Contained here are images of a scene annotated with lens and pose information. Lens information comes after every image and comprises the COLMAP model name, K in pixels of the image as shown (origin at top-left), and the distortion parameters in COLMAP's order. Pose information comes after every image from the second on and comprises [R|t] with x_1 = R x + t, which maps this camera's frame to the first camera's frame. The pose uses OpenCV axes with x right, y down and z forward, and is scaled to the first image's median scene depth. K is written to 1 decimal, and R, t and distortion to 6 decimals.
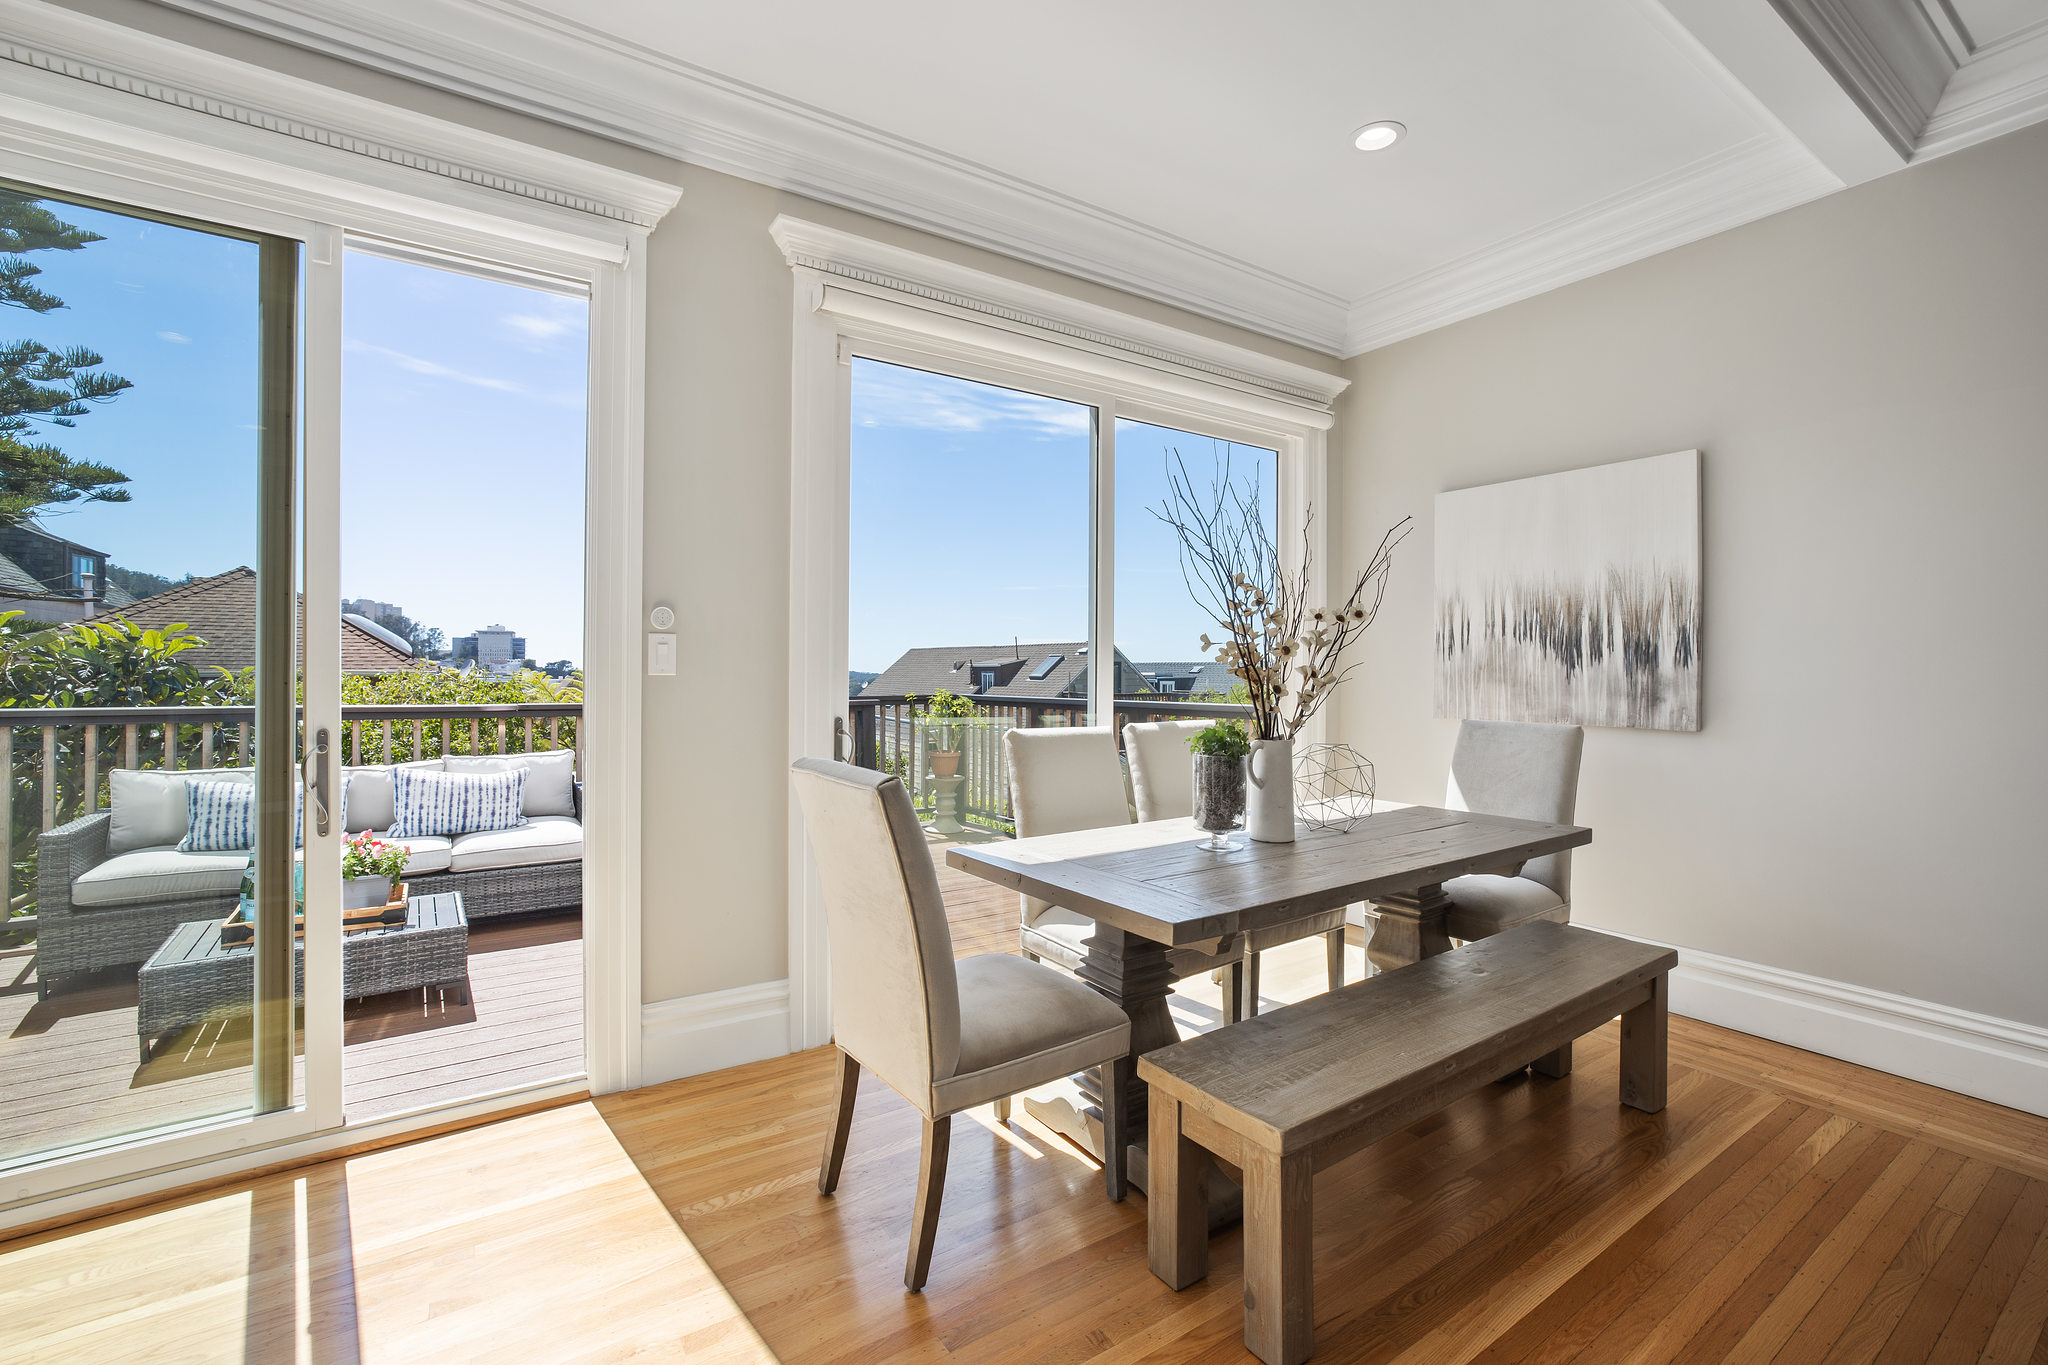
lens RADIAL K [[870.2, 0, 1009.2], [0, 870.2, 673.2], [0, 0, 1]] dist [-0.006115, 0.001245]
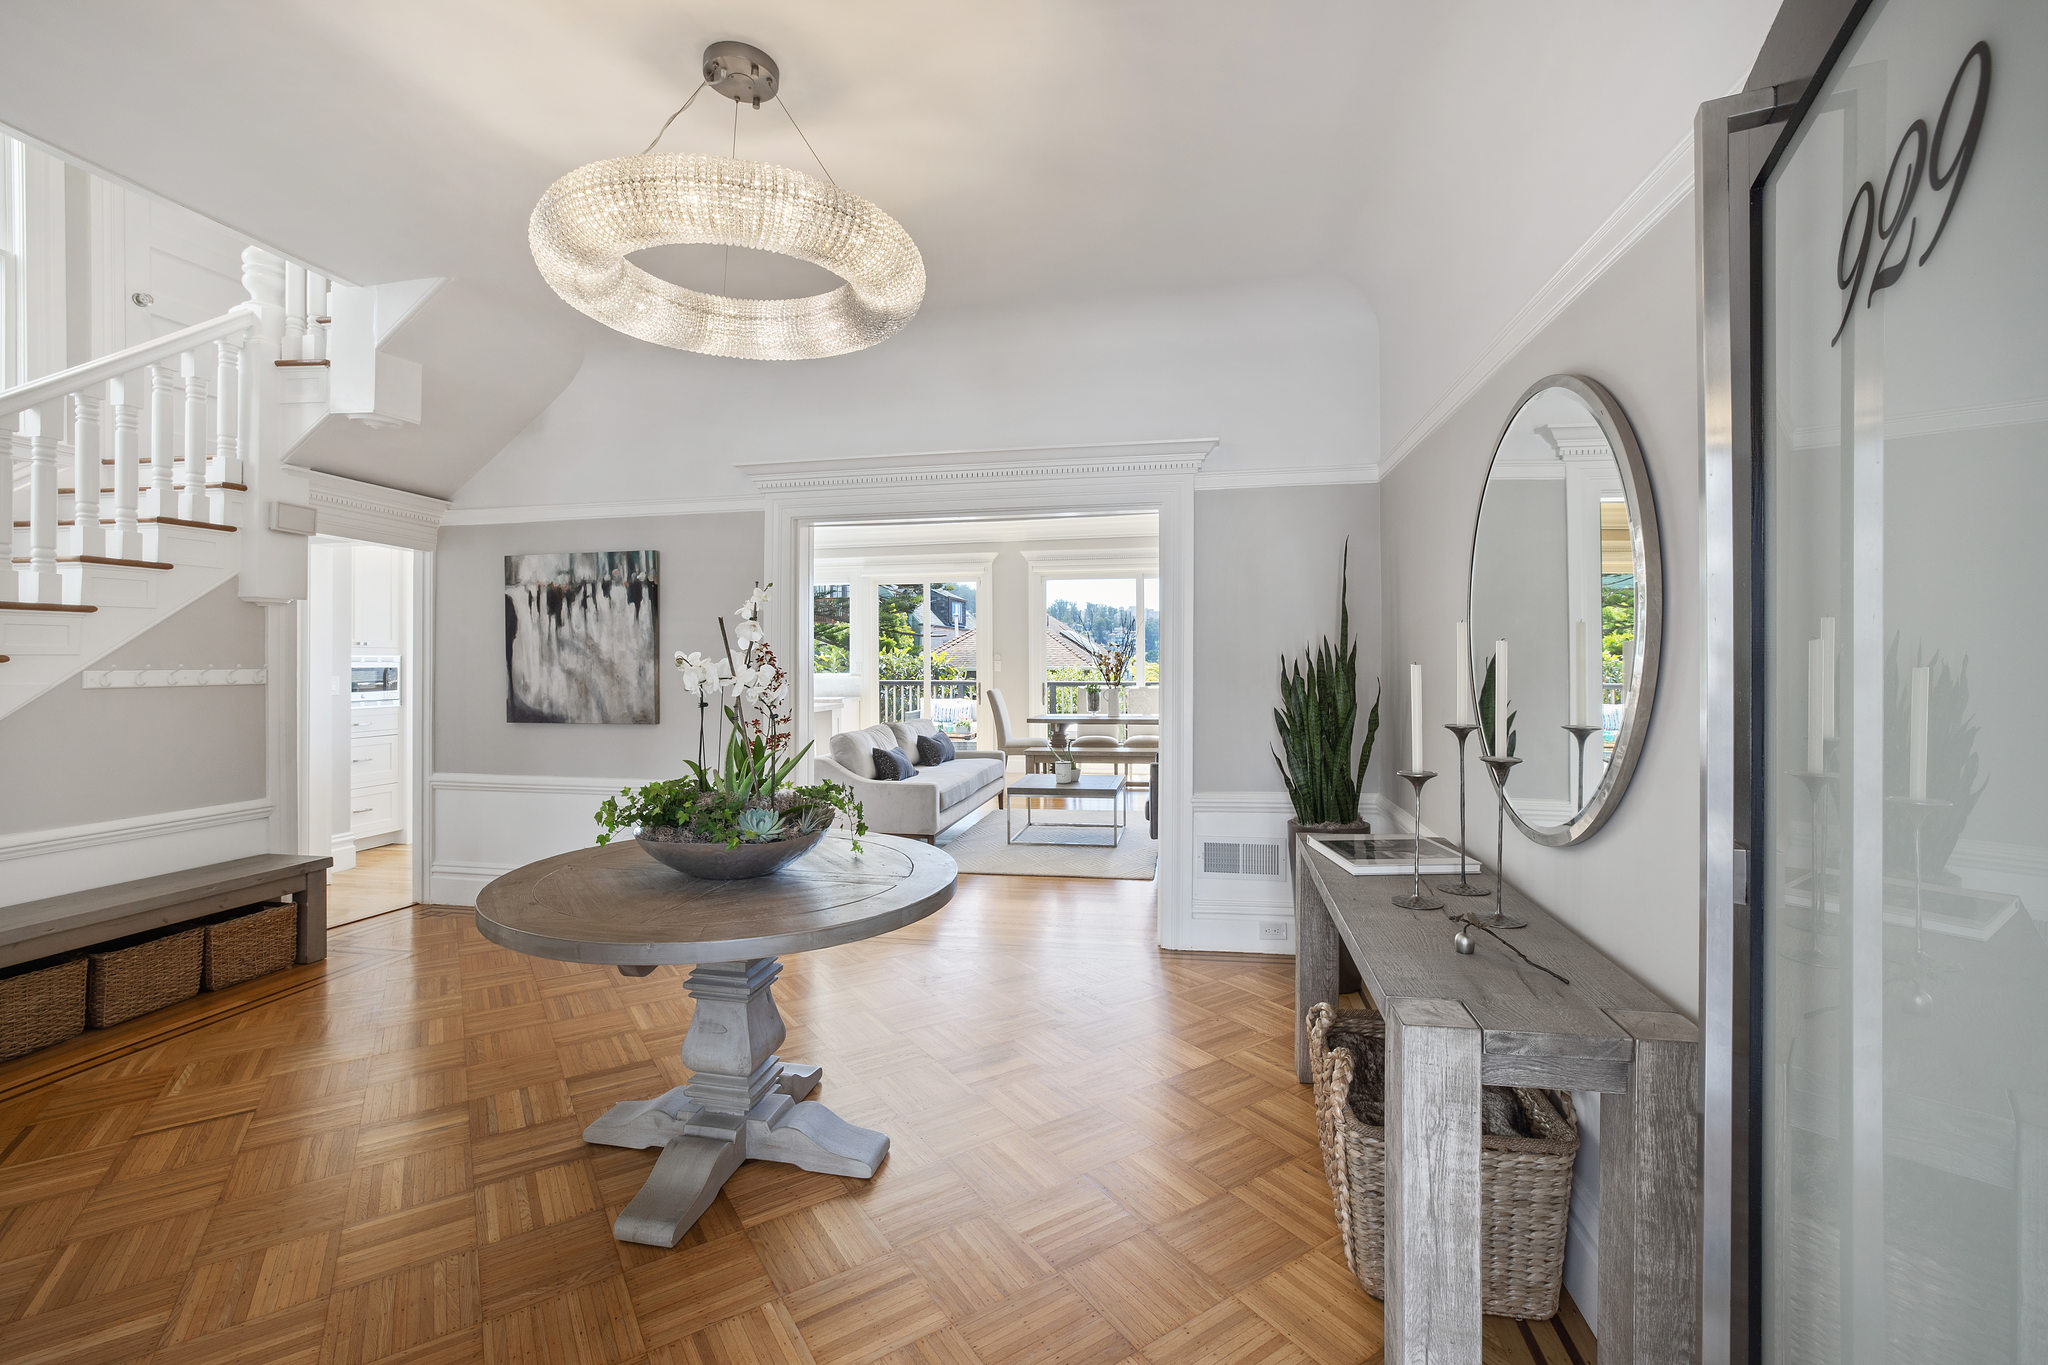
lens RADIAL K [[870.2, 0, 1033.9], [0, 870.2, 669.5], [0, 0, 1]] dist [-0.006115, 0.001245]
pose [[0.727397, -0.000900, -0.686216, 1.558203], [0.004860, 0.999981, 0.003840, -0.011905], [0.686199, -0.006128, 0.727388, -1.134880]]
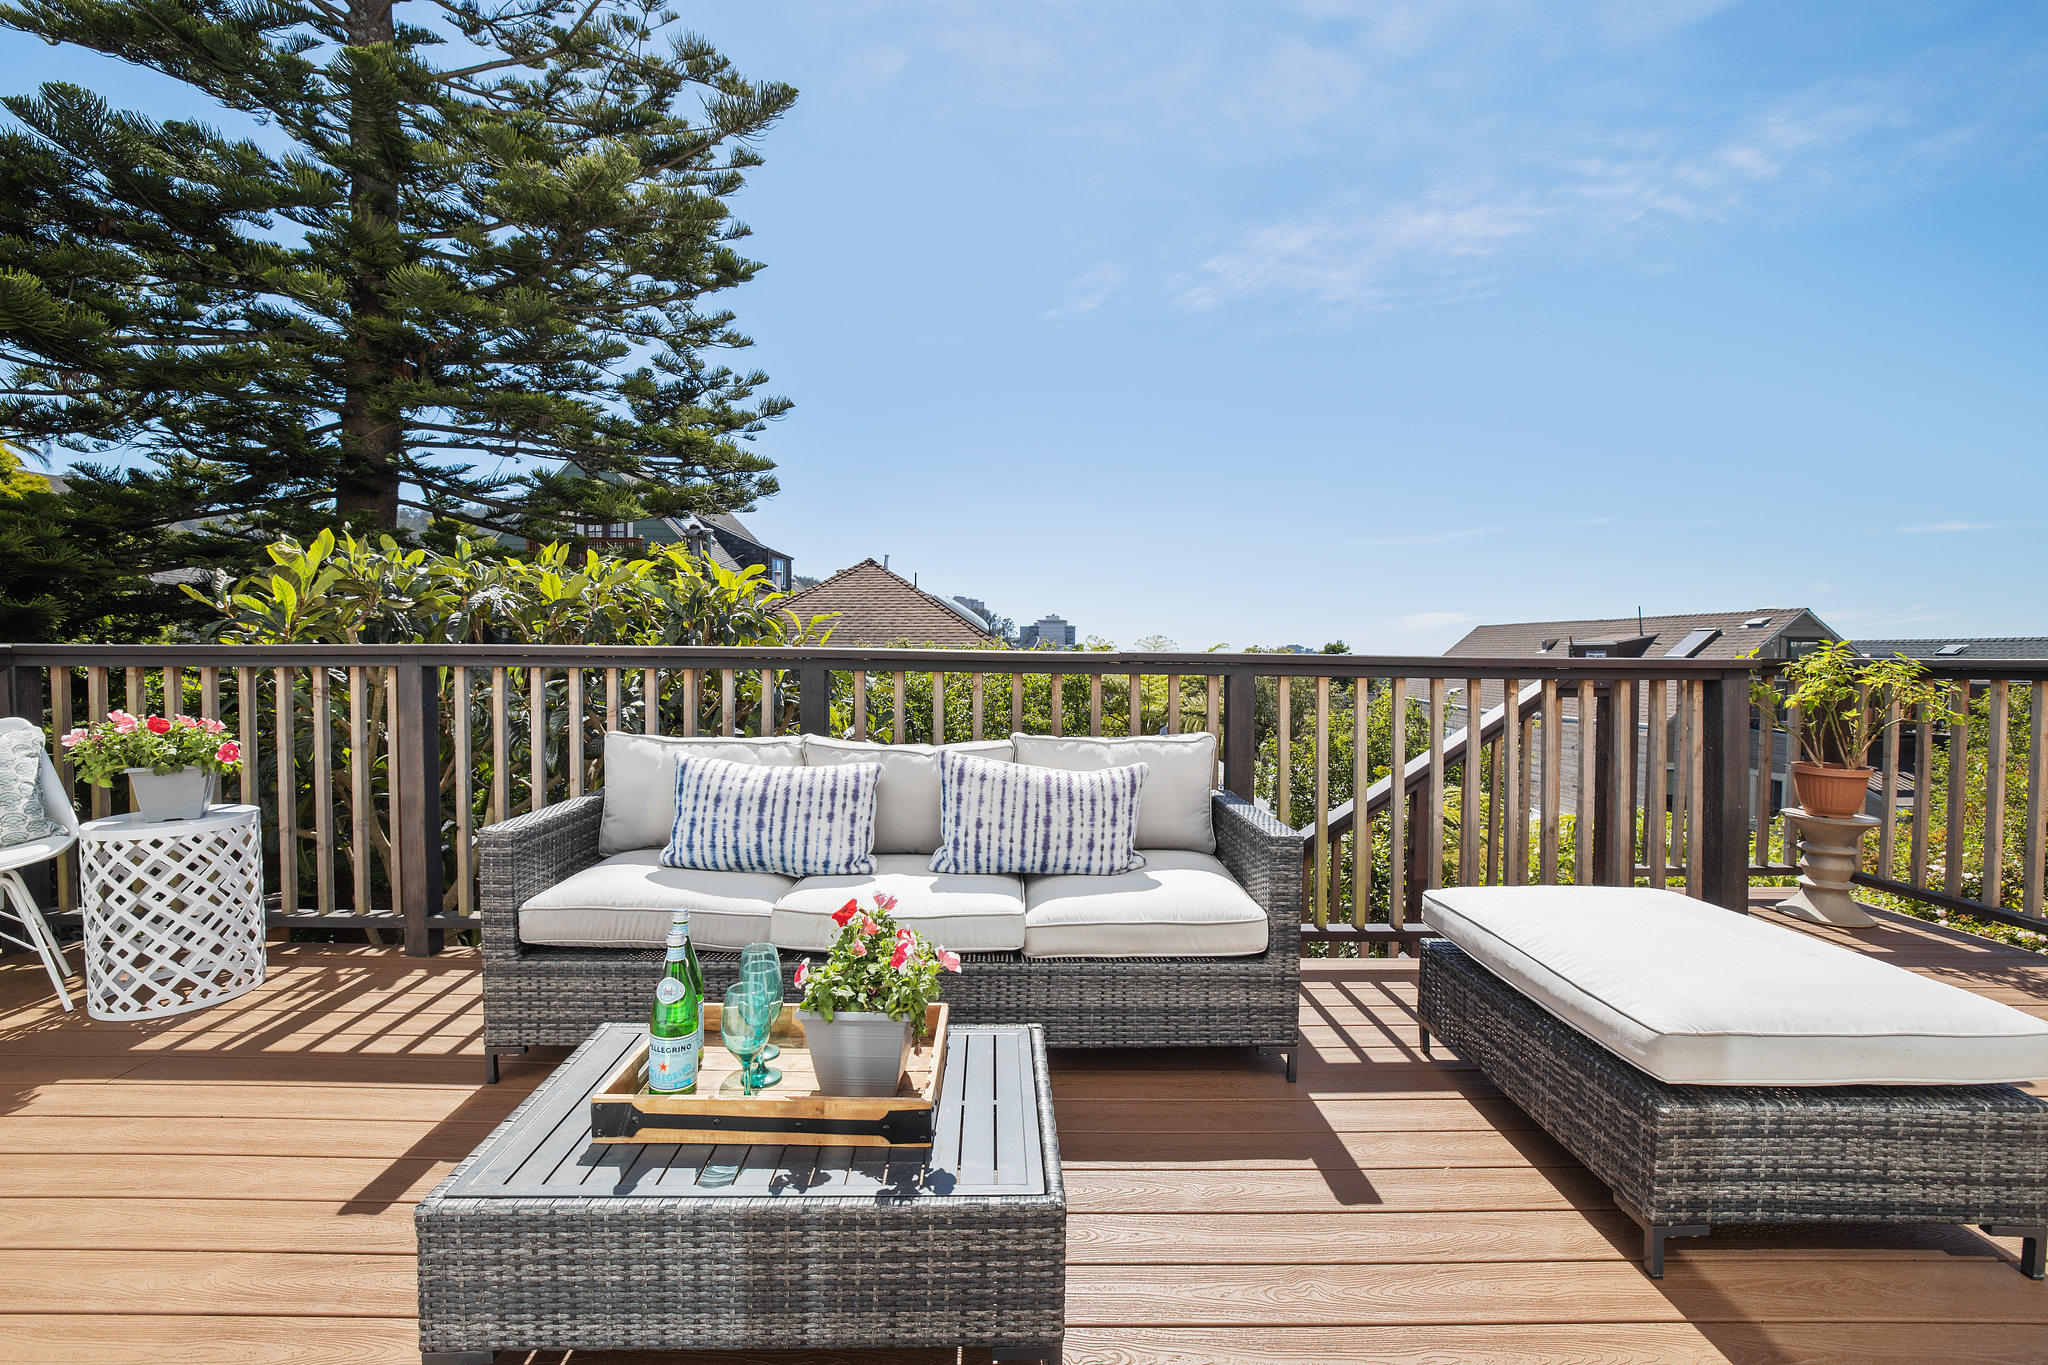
lens RADIAL K [[870.2, 0, 1029.0], [0, 870.2, 671.4], [0, 0, 1]] dist [-0.006115, 0.001245]
pose [[0.846965, 0.011790, -0.531518, -0.352444], [-0.003643, 0.999859, 0.016374, 0.046837], [0.531637, -0.011932, 0.846889, 0.541552]]
